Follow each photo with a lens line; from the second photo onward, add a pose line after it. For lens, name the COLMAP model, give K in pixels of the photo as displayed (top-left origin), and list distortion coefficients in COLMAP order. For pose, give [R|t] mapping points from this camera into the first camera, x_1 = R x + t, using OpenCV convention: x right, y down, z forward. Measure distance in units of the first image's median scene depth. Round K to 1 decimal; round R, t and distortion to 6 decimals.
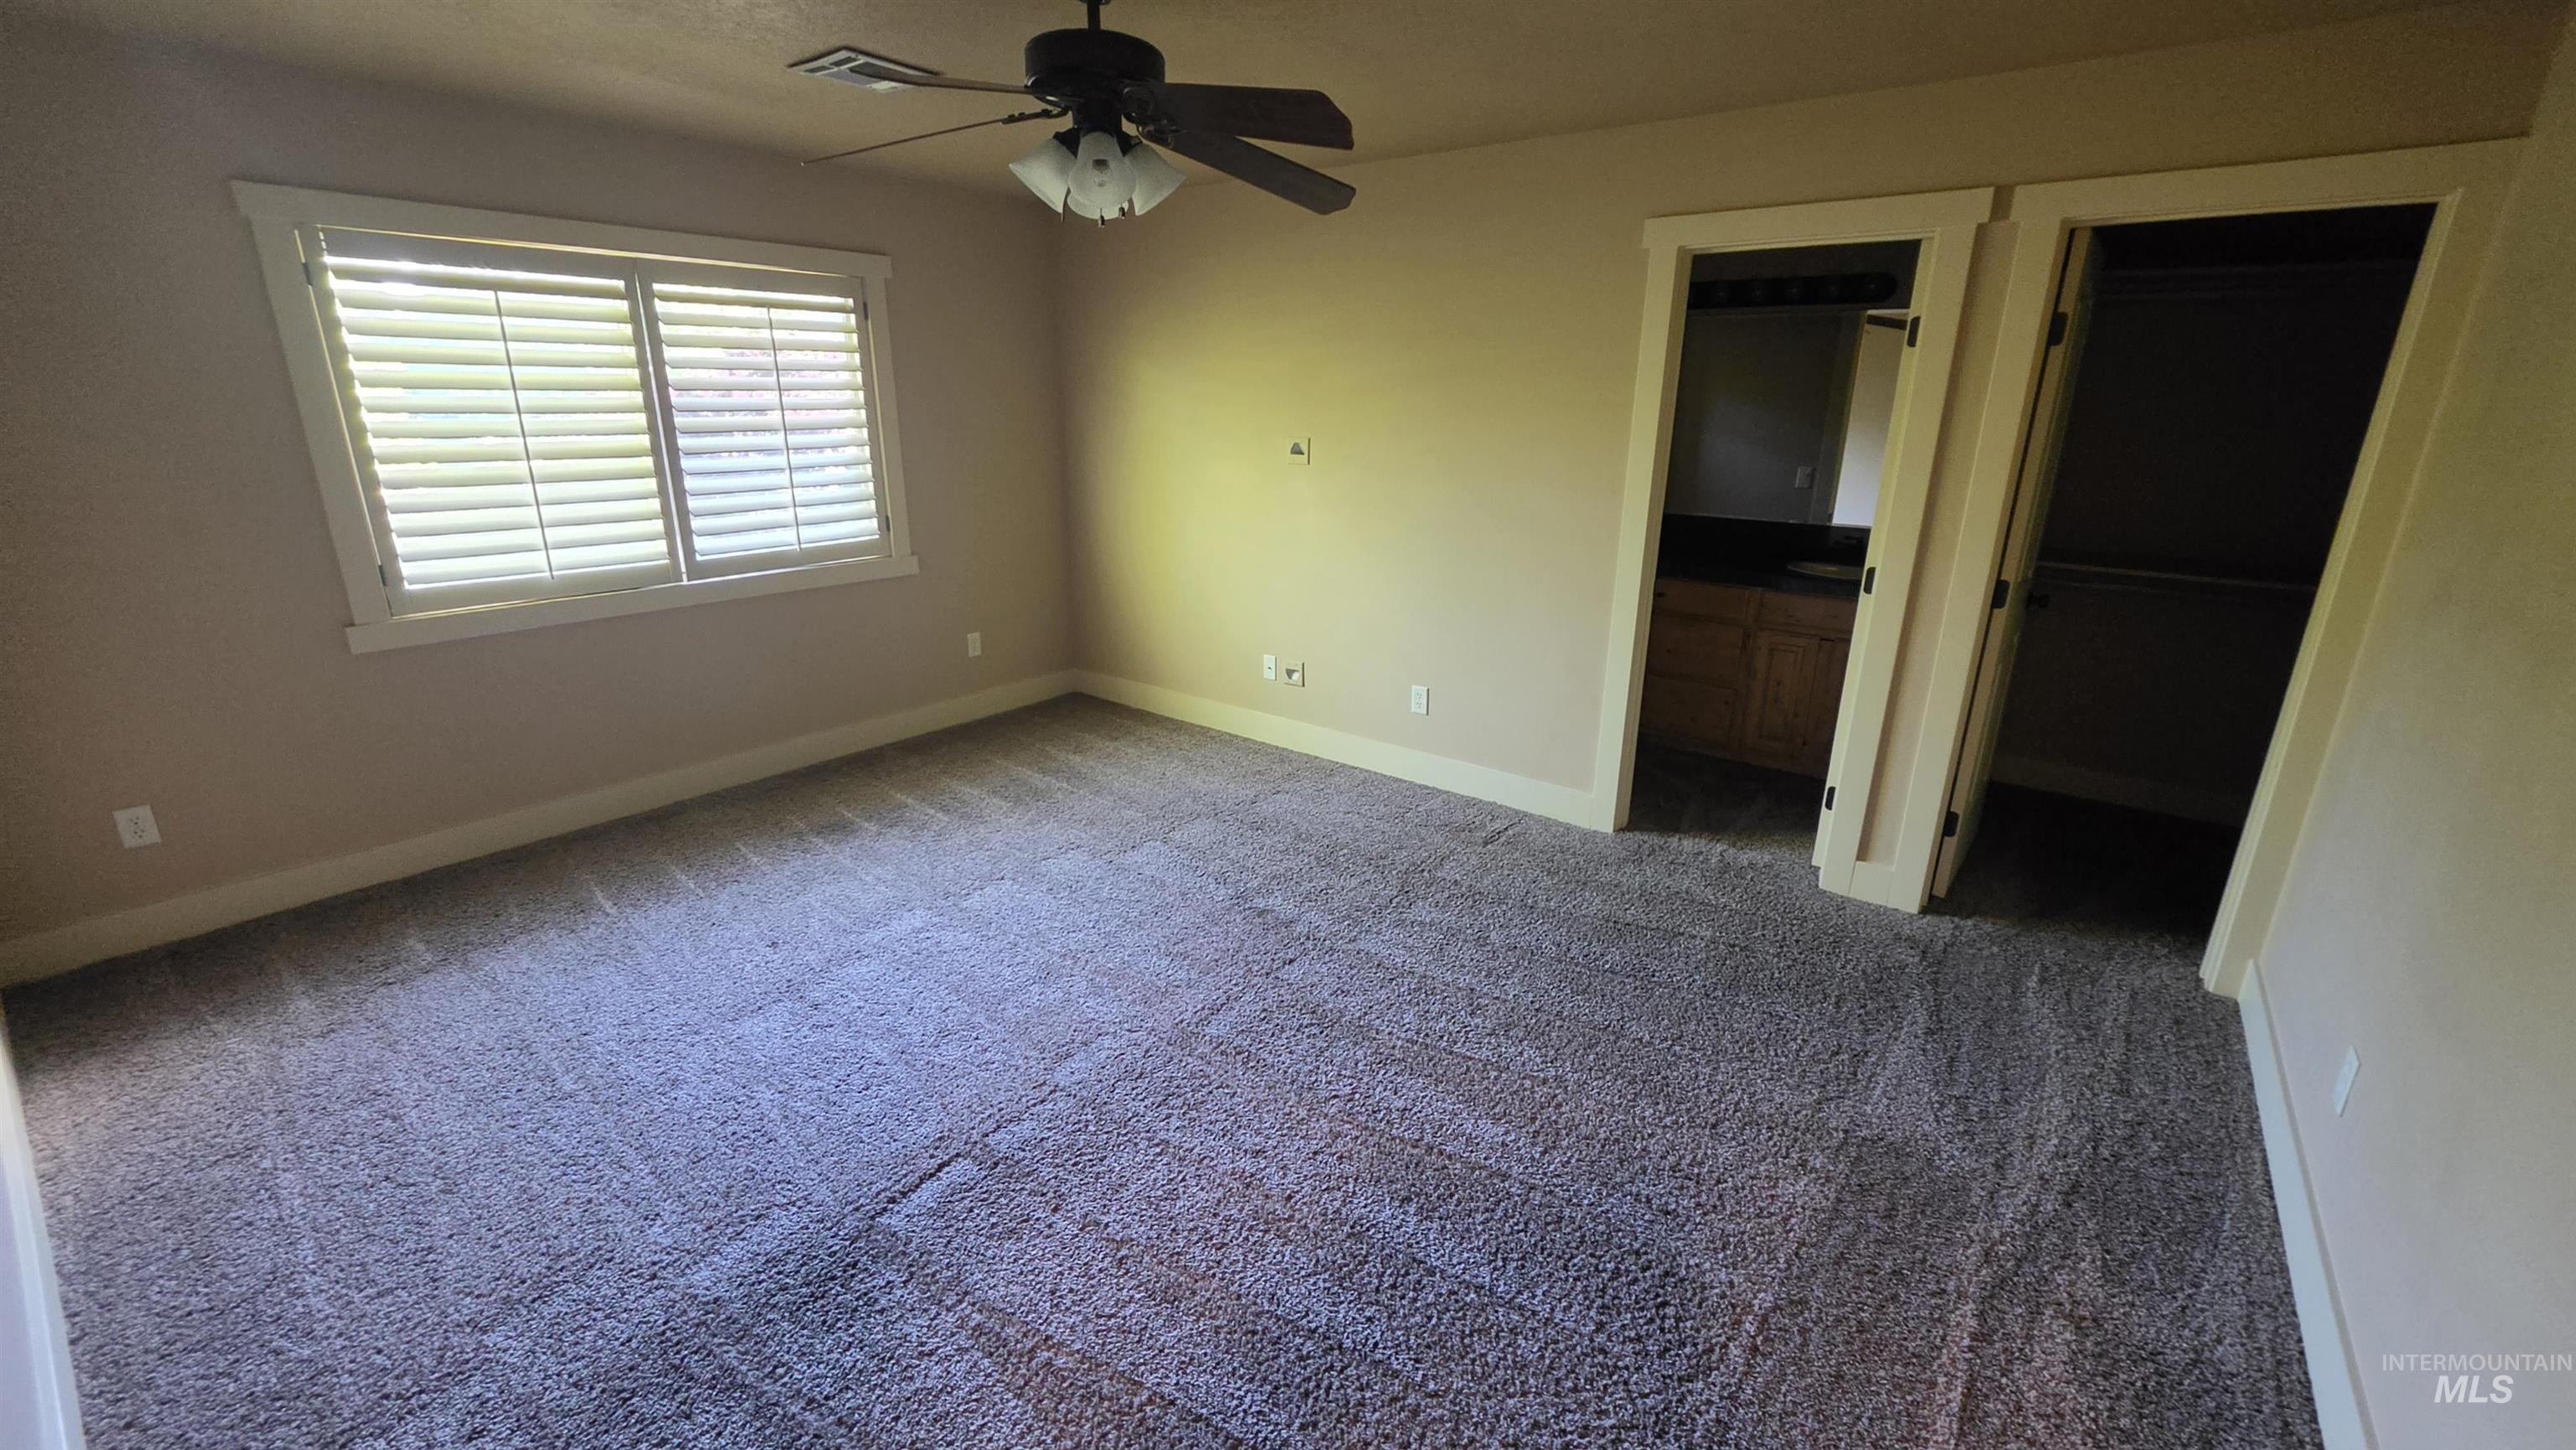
lens RADIAL K [[1038.4, 0, 1268.7], [0, 1038.4, 721.7], [0, 0, 1]] dist [-0.001079, 0.000002]
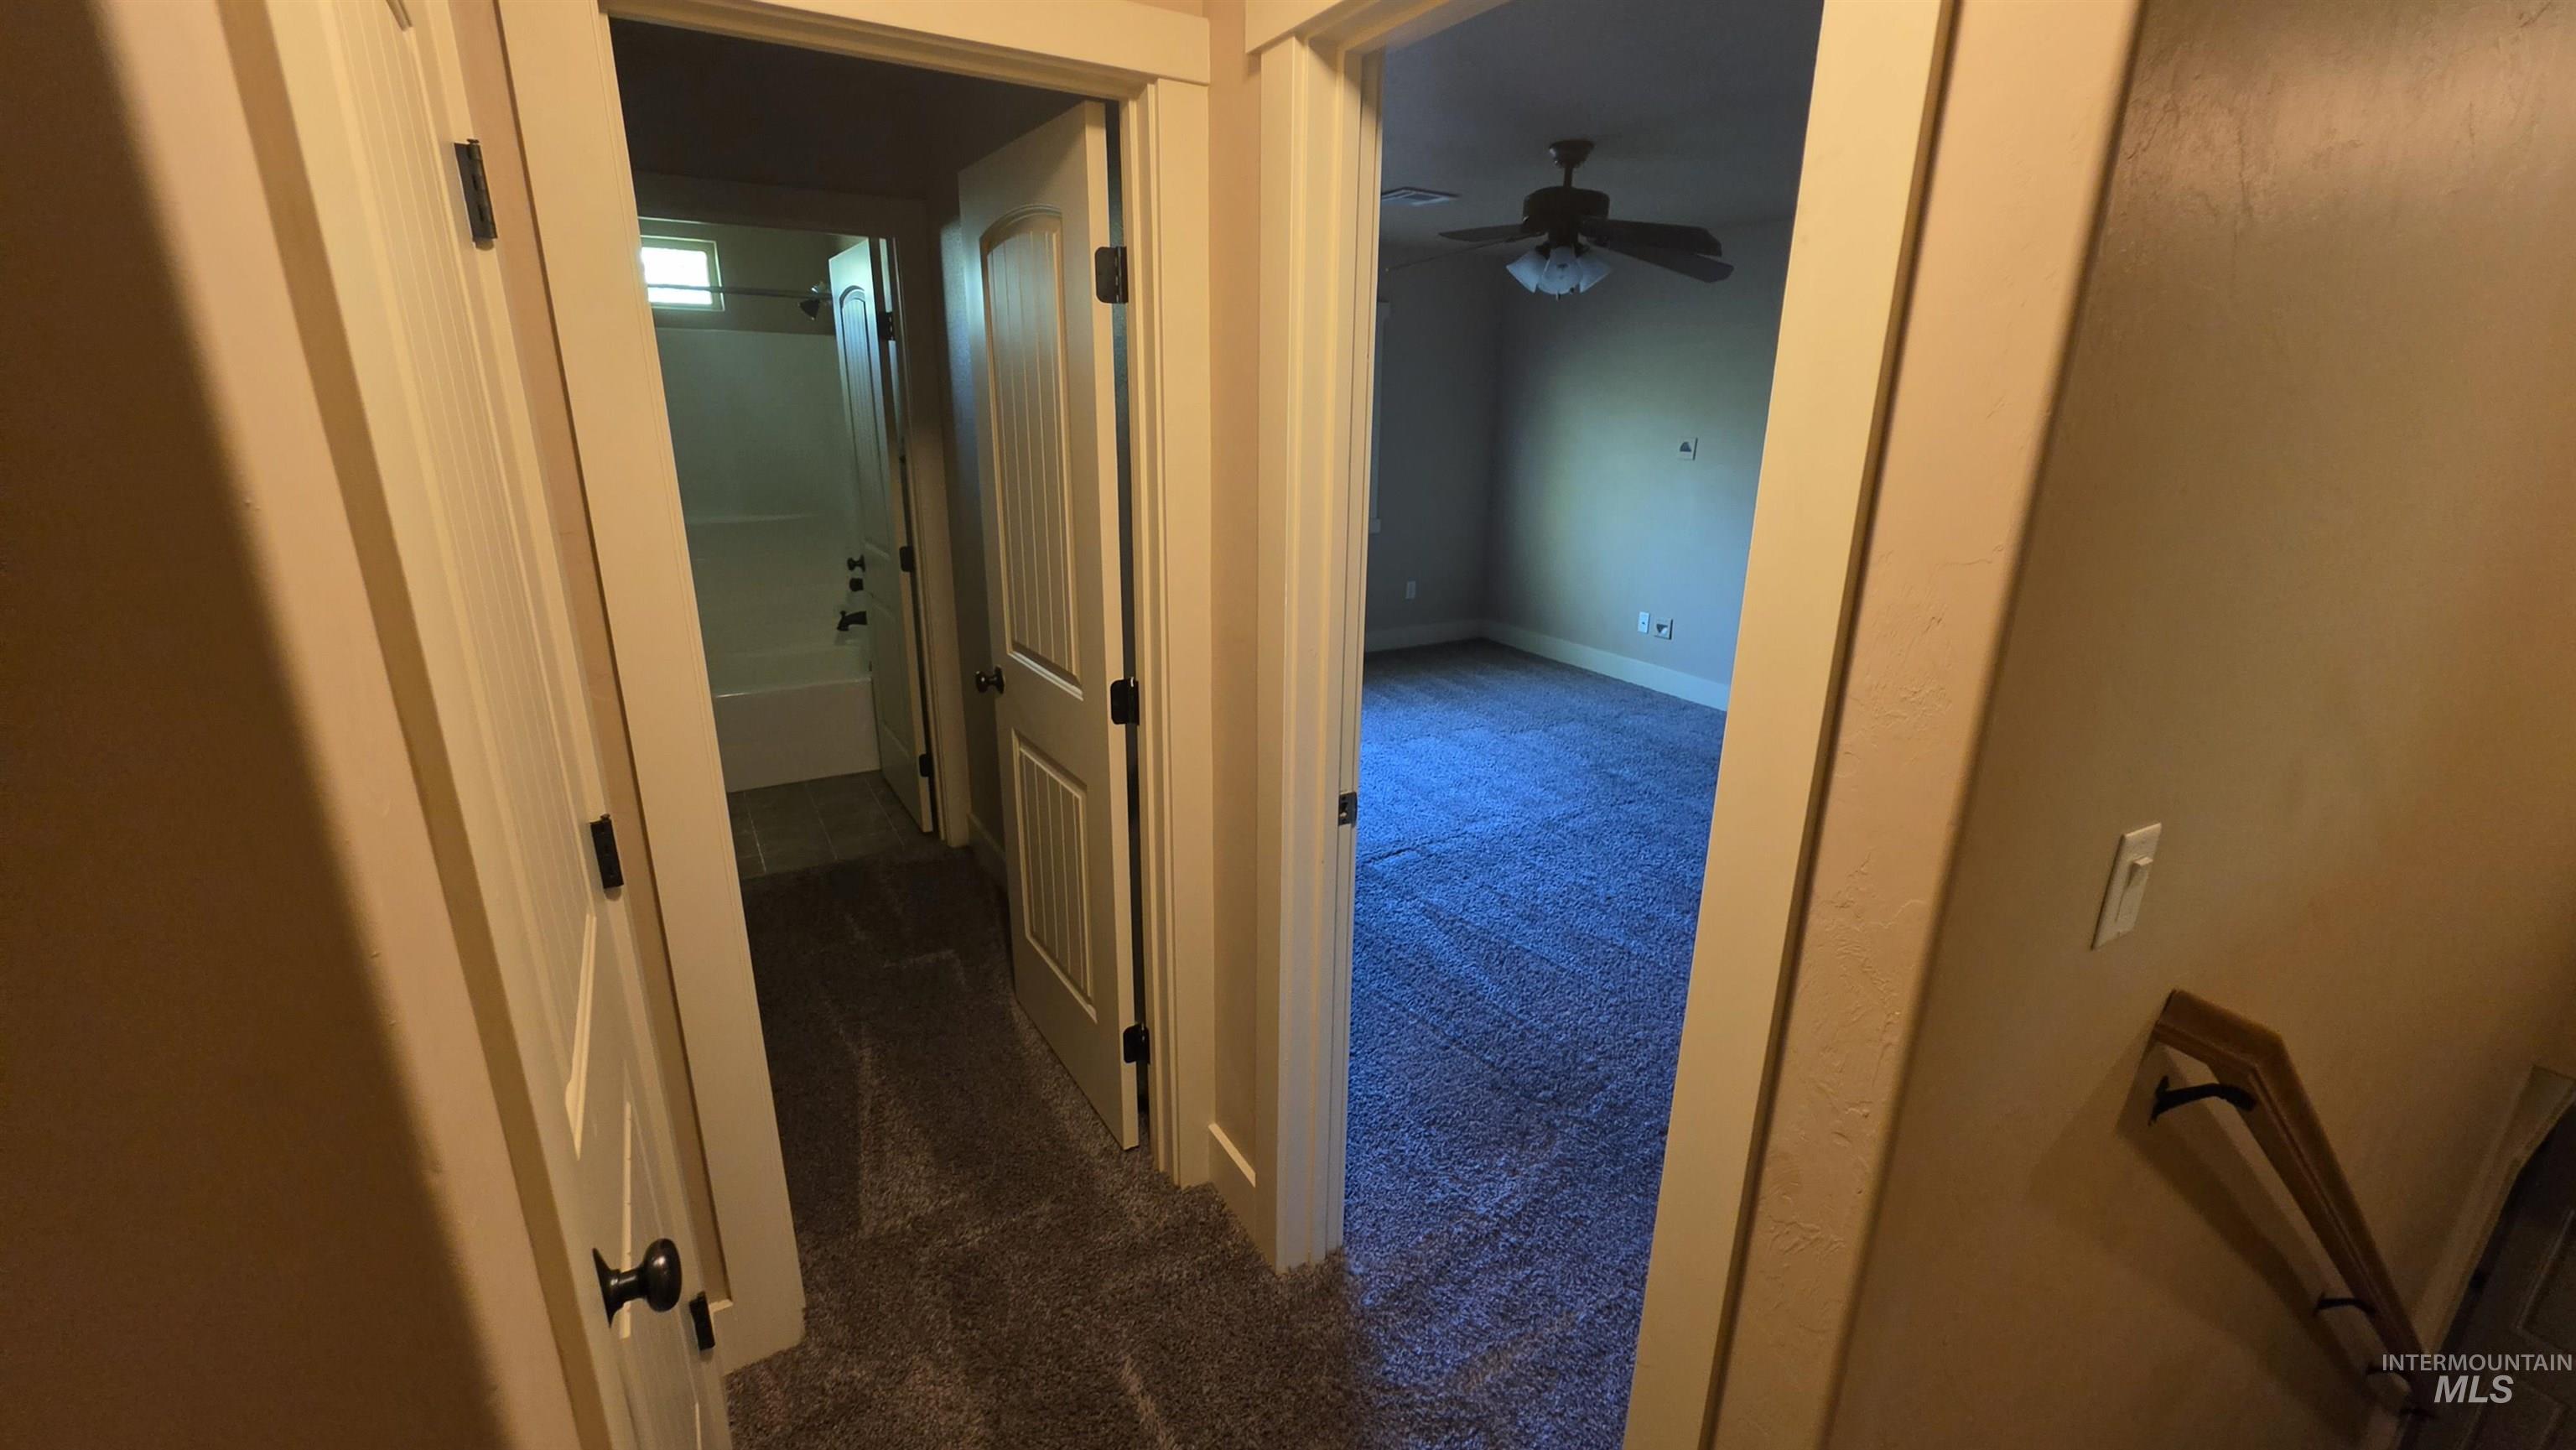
lens RADIAL K [[1038.4, 0, 1291.5], [0, 1038.4, 718.3], [0, 0, 1]] dist [-0.001079, 0.000002]
pose [[0.938823, 0.108599, -0.326831, 0.036771], [-0.112008, 0.993672, 0.008432, 0.152416], [0.325679, 0.028691, 0.945045, -0.478134]]
